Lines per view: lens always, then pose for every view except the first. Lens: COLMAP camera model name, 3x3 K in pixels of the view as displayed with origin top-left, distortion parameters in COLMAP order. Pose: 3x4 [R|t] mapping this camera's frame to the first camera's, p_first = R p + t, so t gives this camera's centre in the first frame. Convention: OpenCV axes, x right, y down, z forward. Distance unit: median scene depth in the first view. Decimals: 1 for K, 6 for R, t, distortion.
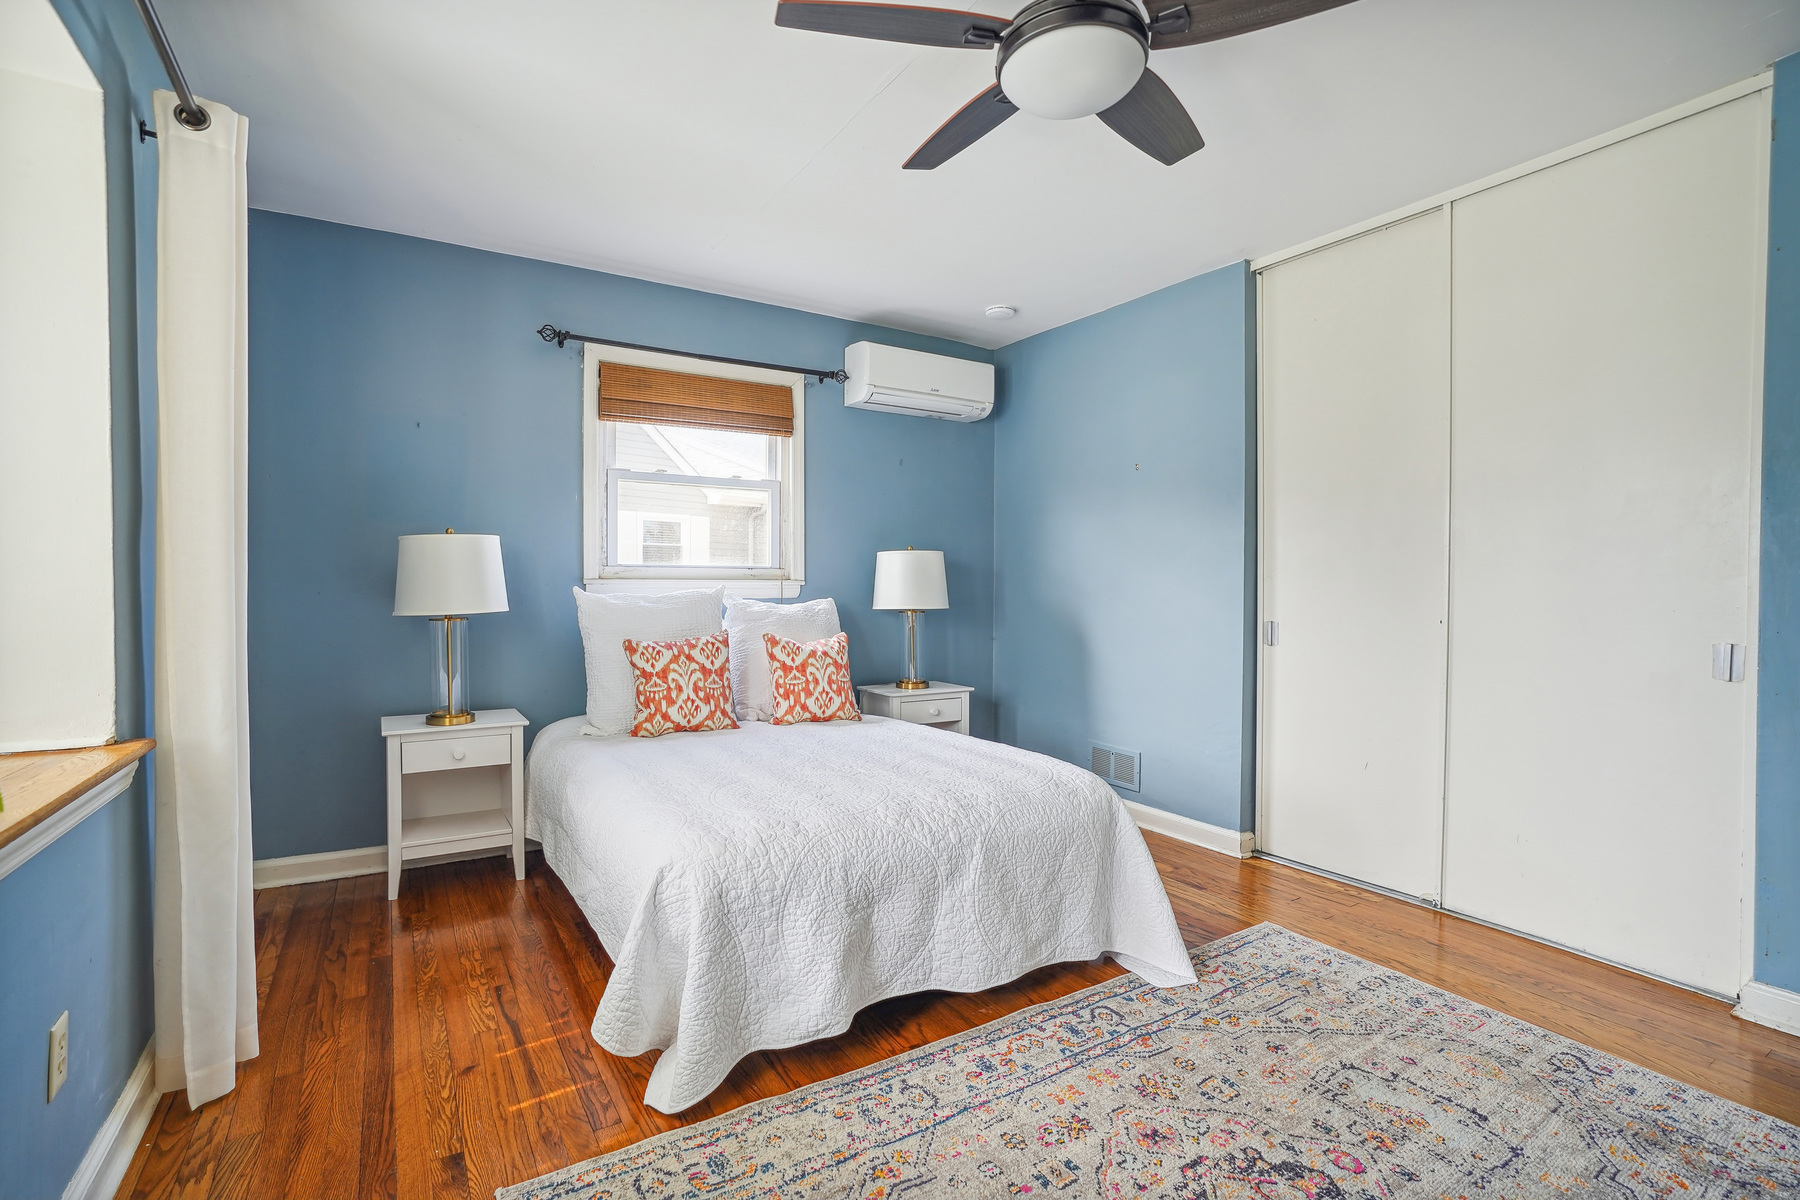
lens RADIAL K [[836.4, 0, 894.2], [0, 836.4, 598.9], [0, 0, 1]] dist [-0.064057, 0.028890]
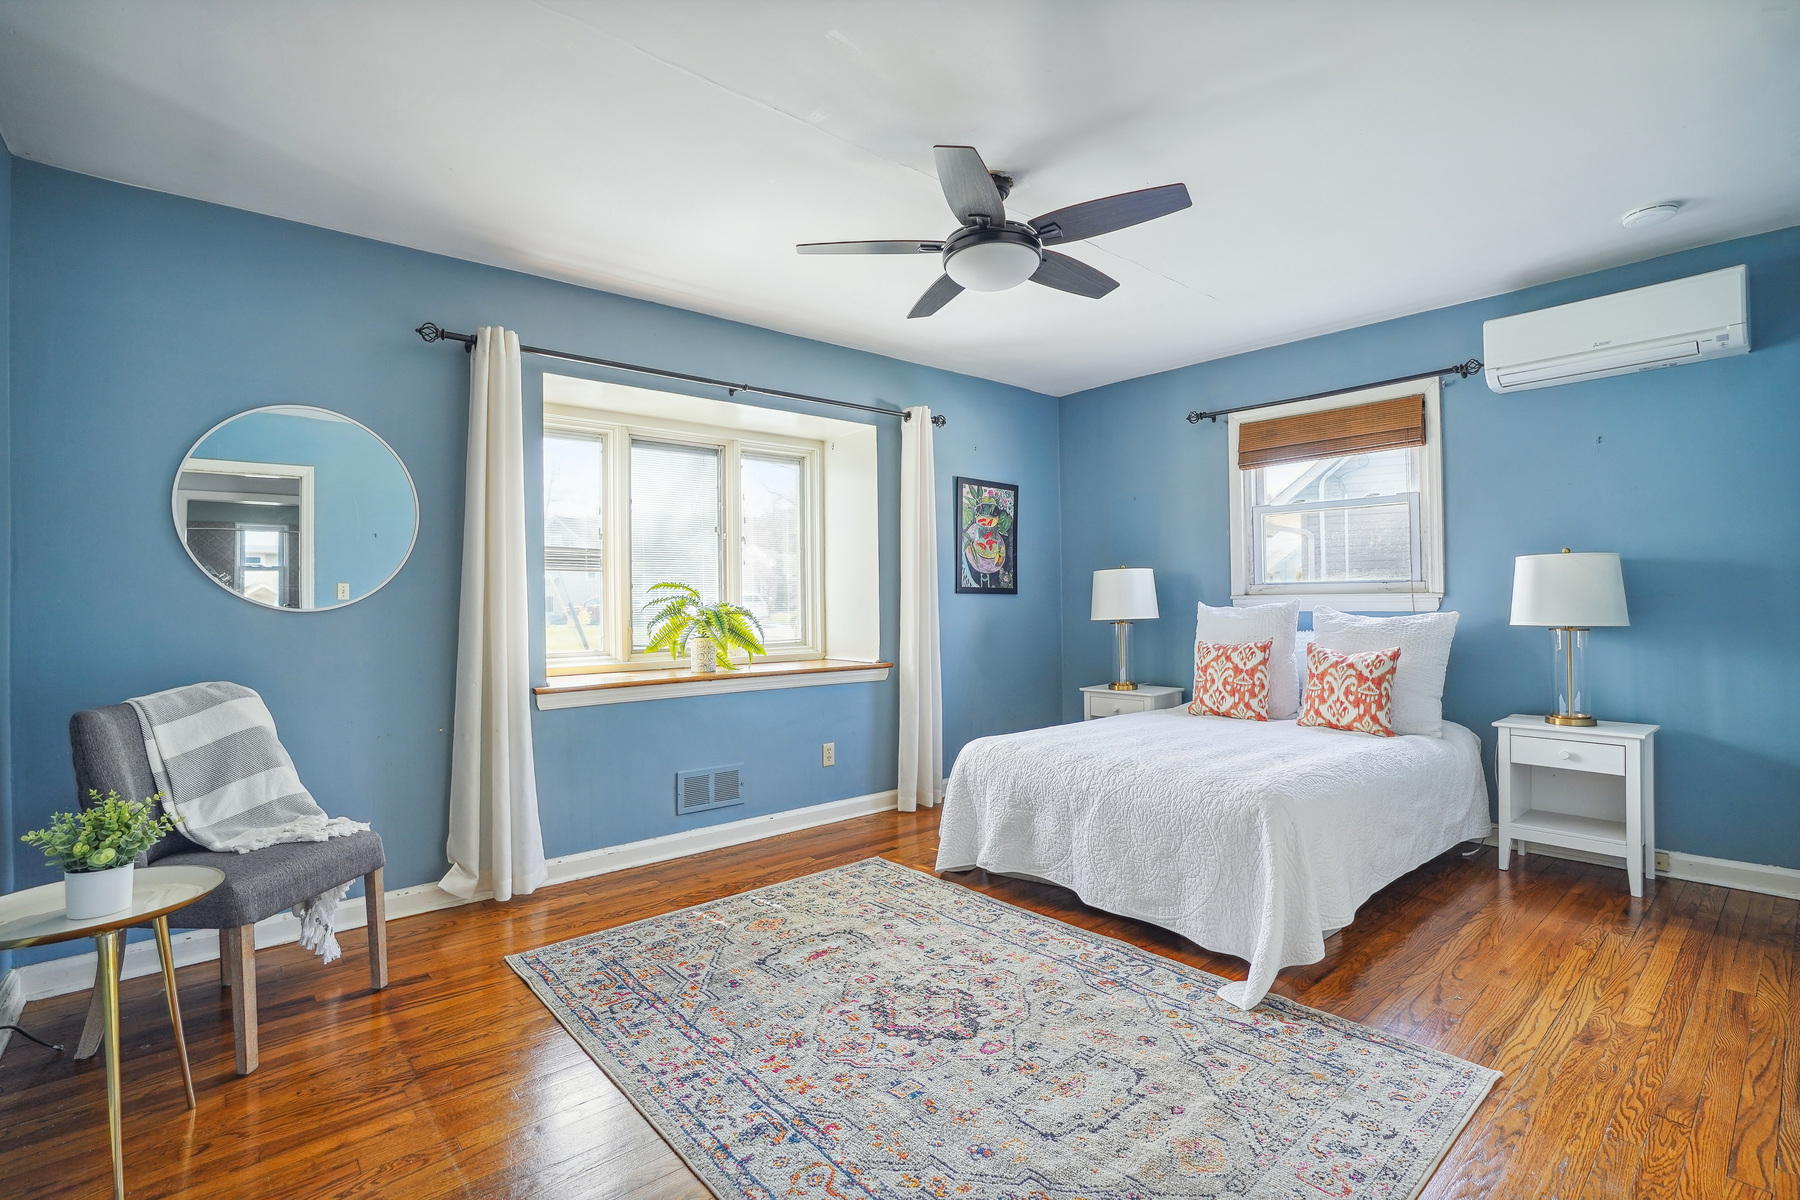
lens RADIAL K [[834.8, 0, 894.8], [0, 834.8, 591.8], [0, 0, 1]] dist [-0.064810, 0.029804]
pose [[0.144265, -0.014975, -0.989426, 0.924939], [-0.004526, 0.999865, -0.015793, -0.007559], [0.989529, 0.006756, 0.144178, 0.325463]]
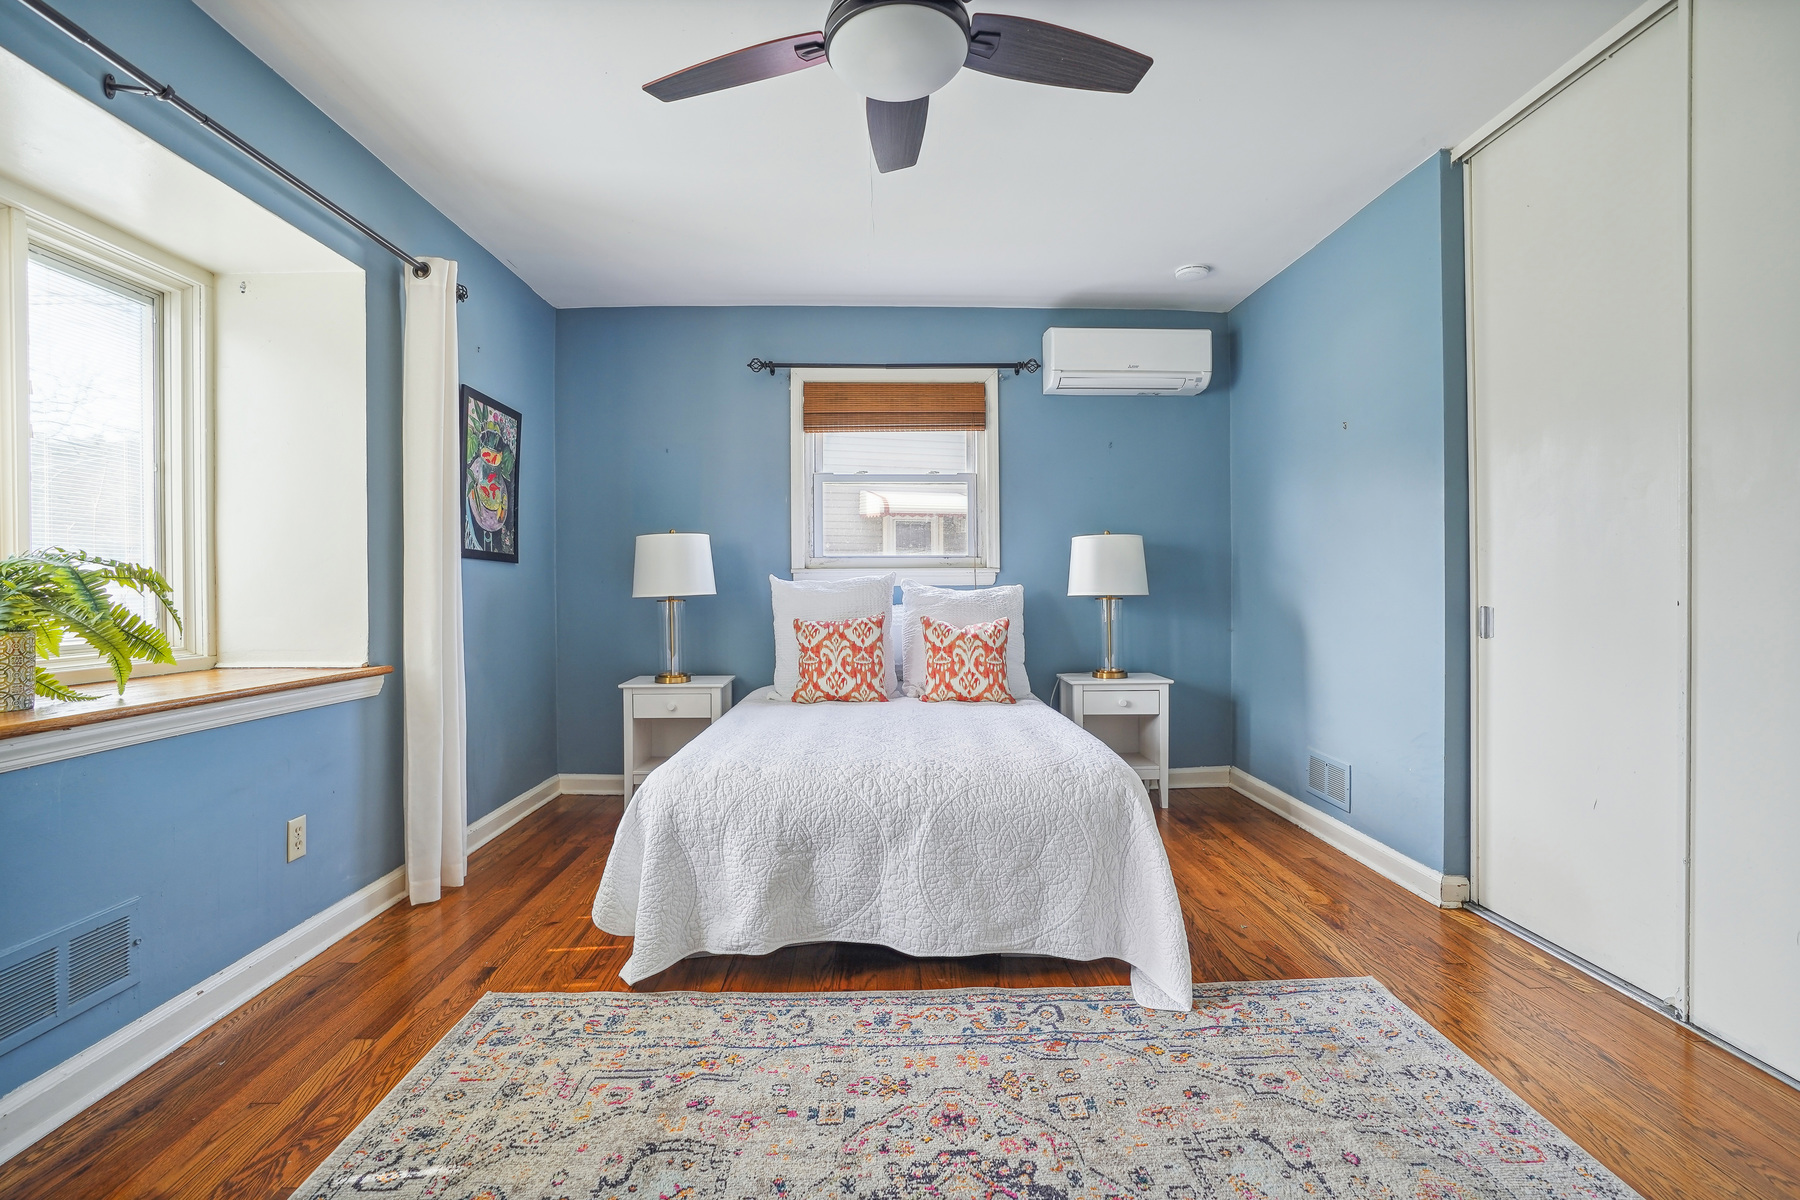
lens RADIAL K [[834.8, 0, 894.8], [0, 834.8, 591.8], [0, 0, 1]] dist [-0.064810, 0.029804]
pose [[0.858286, -0.004933, -0.513148, 0.399114], [-0.000130, 0.999952, -0.009830, 0.022269], [0.513172, 0.008504, 0.858244, 0.066830]]
